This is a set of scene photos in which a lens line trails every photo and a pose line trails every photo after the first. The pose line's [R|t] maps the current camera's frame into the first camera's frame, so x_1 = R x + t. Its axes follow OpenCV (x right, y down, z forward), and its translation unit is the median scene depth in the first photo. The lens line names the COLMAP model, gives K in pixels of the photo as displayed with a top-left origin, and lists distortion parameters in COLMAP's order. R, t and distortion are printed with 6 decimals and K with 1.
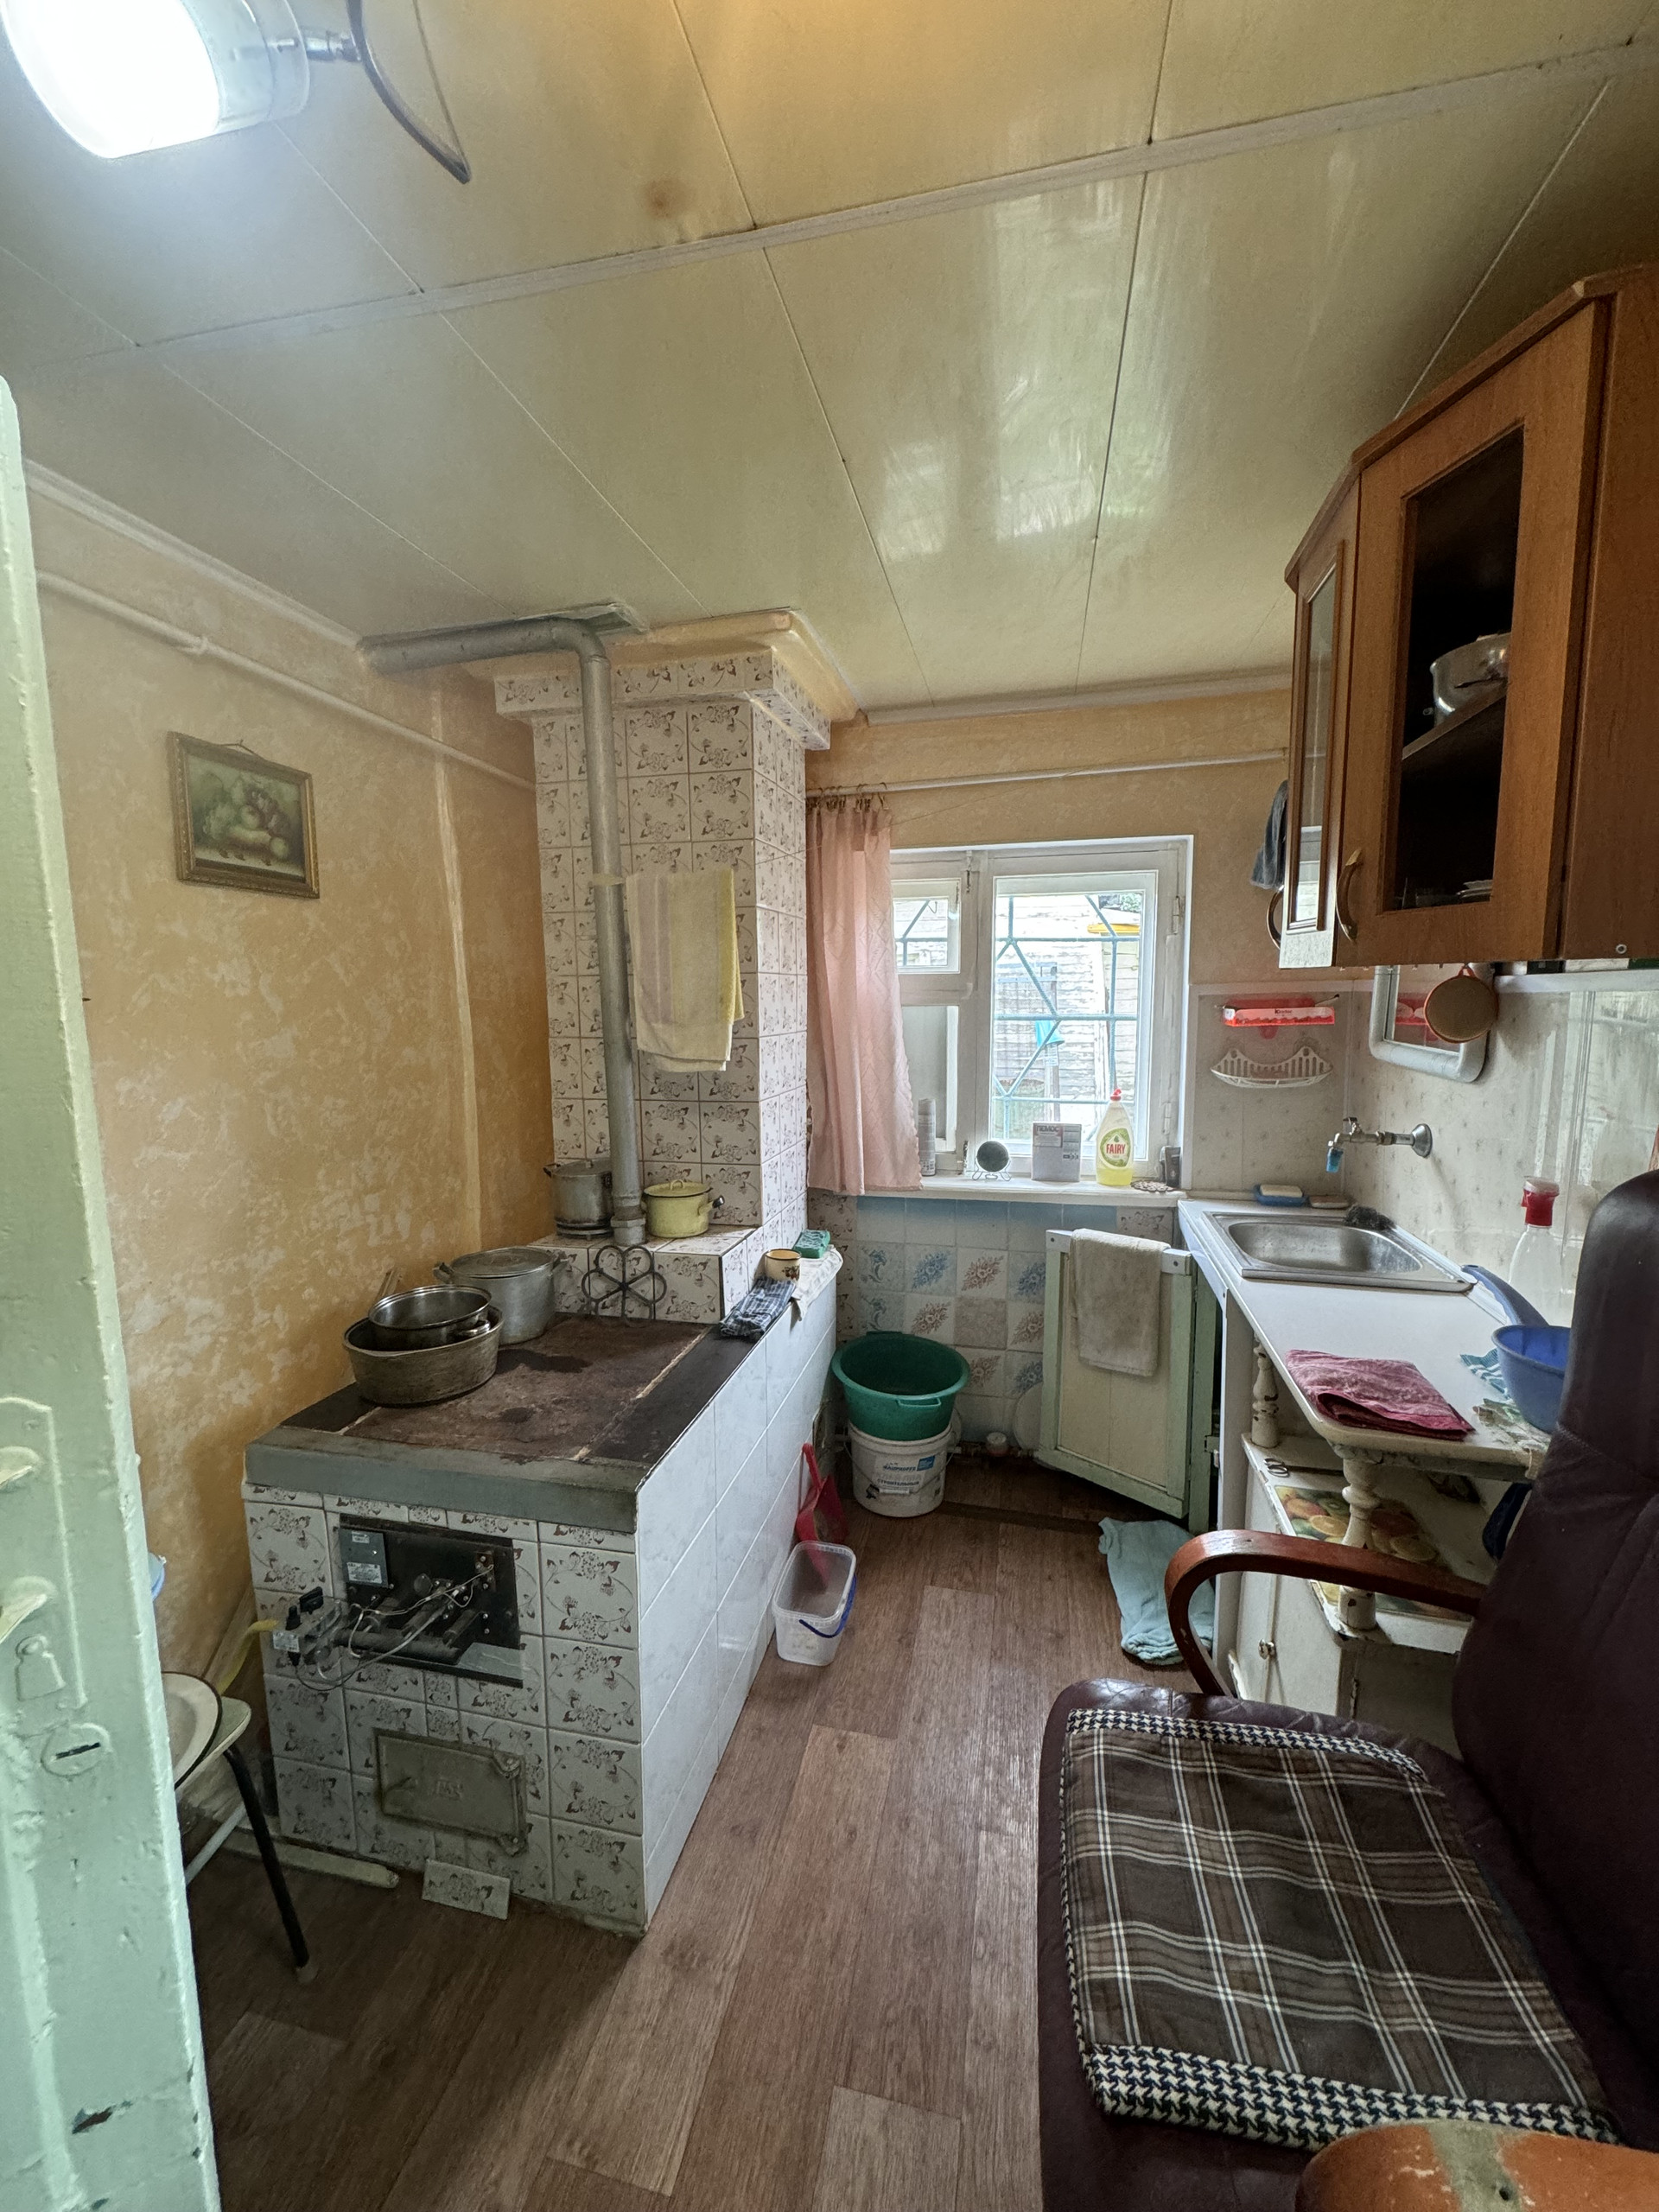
lens RADIAL K [[882.3, 0, 831.4], [0, 882.3, 1103.5], [0, 0, 1]] dist [-0.001578, 0.000329]
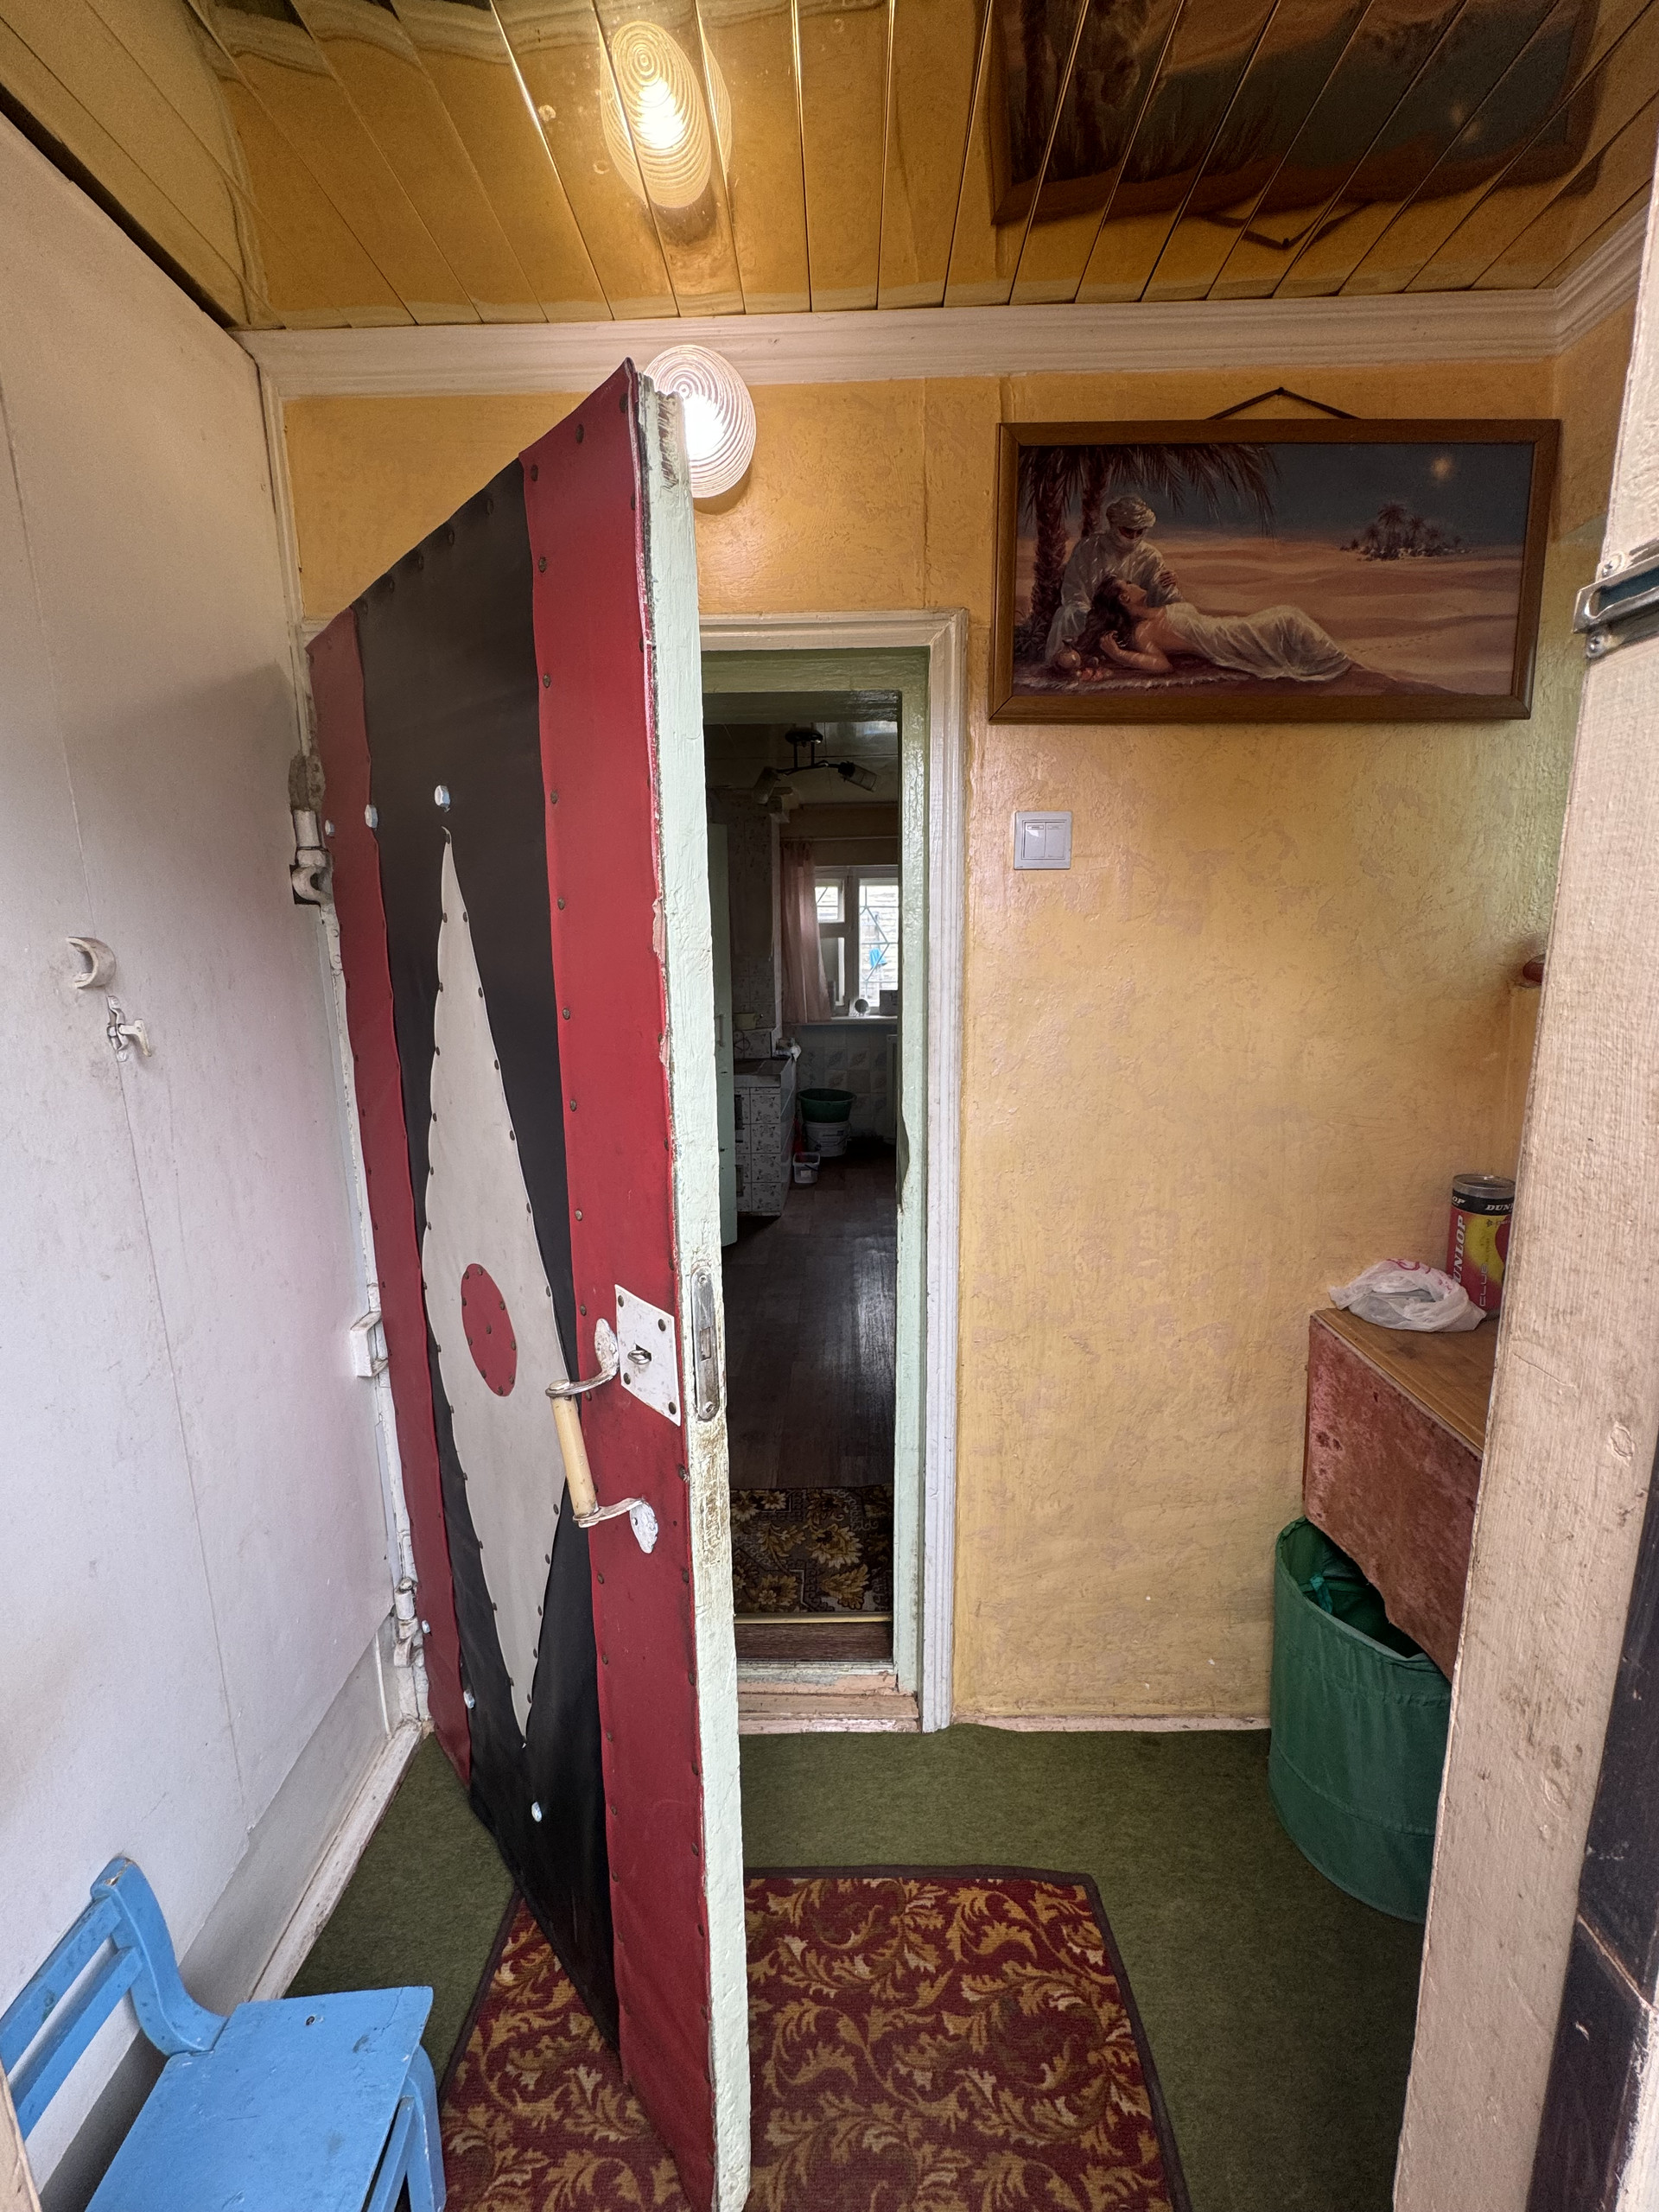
lens RADIAL K [[882.3, 0, 831.4], [0, 882.3, 1103.5], [0, 0, 1]] dist [-0.001578, 0.000329]
pose [[0.978451, -0.040775, 0.202414, -0.496608], [0.028515, 0.997598, 0.063120, 0.230330], [-0.204502, -0.055988, 0.977264, -1.648964]]
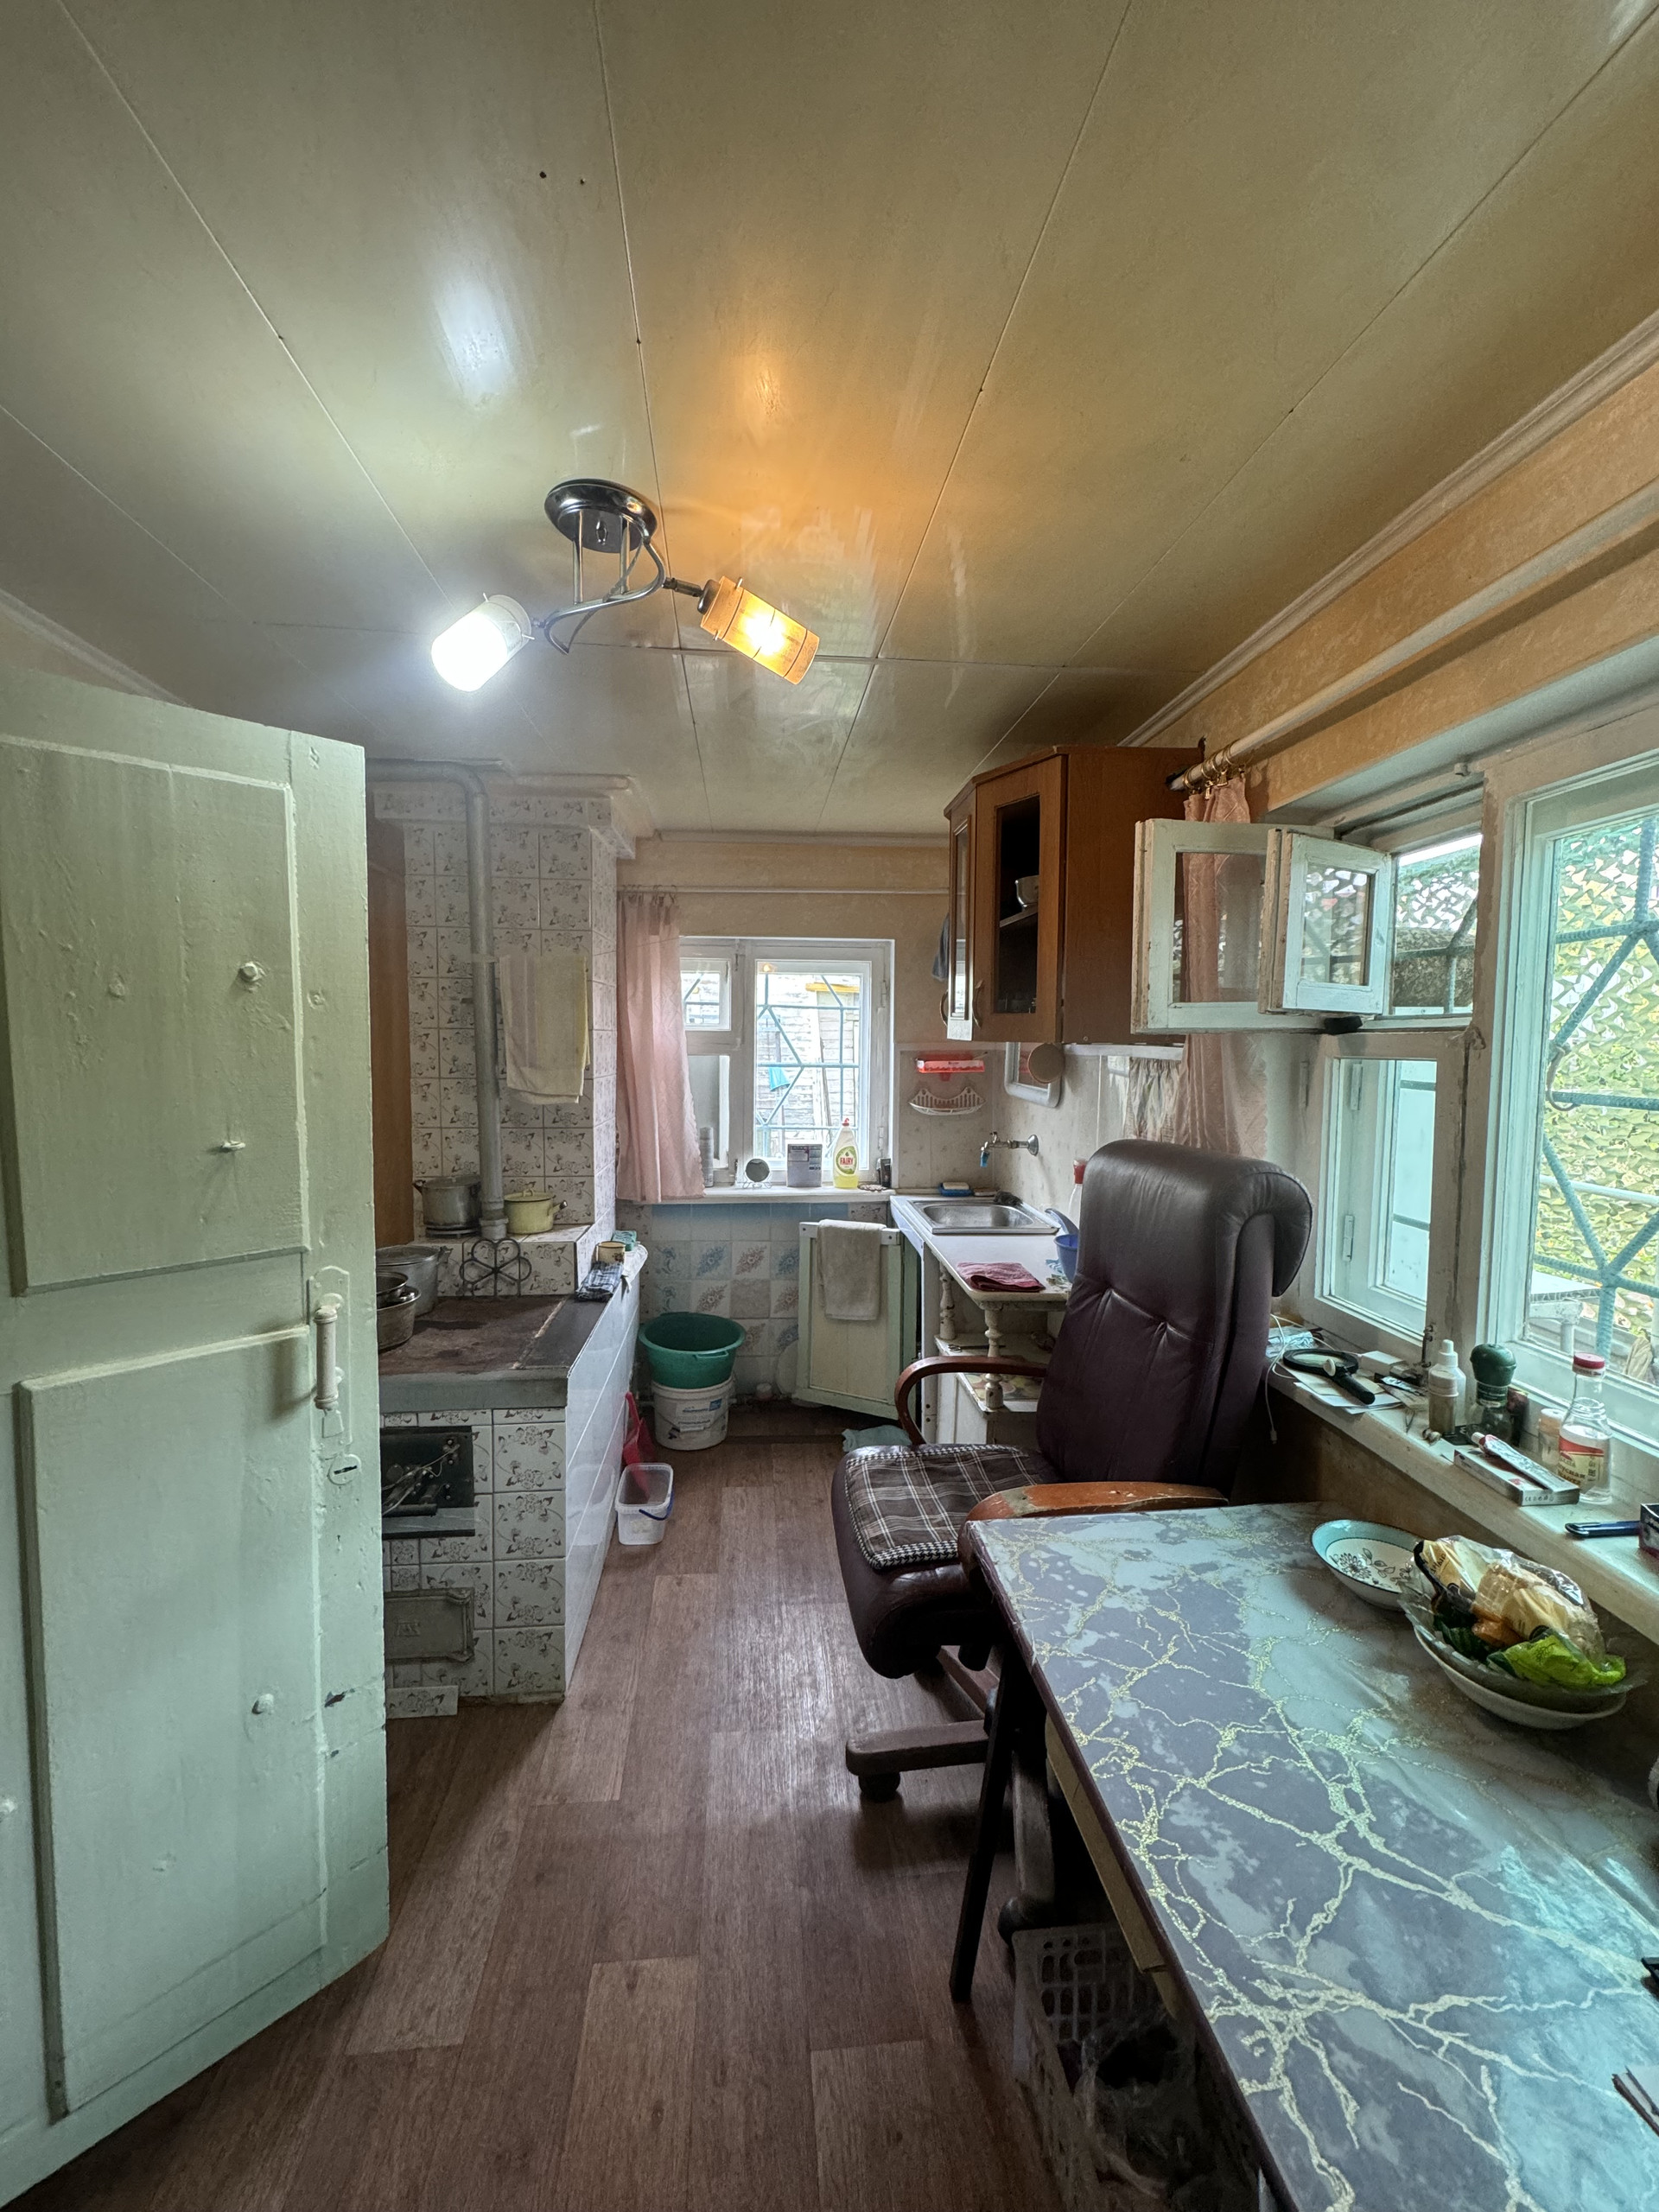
lens RADIAL K [[883.3, 0, 832.0], [0, 883.3, 1103.2], [0, 0, 1]] dist [-0.001505, 0.000315]
pose [[0.948057, -0.003699, 0.318079, -0.183954], [0.019583, 0.998714, -0.046754, 0.034080], [-0.317498, 0.050554, 0.946911, -0.403849]]
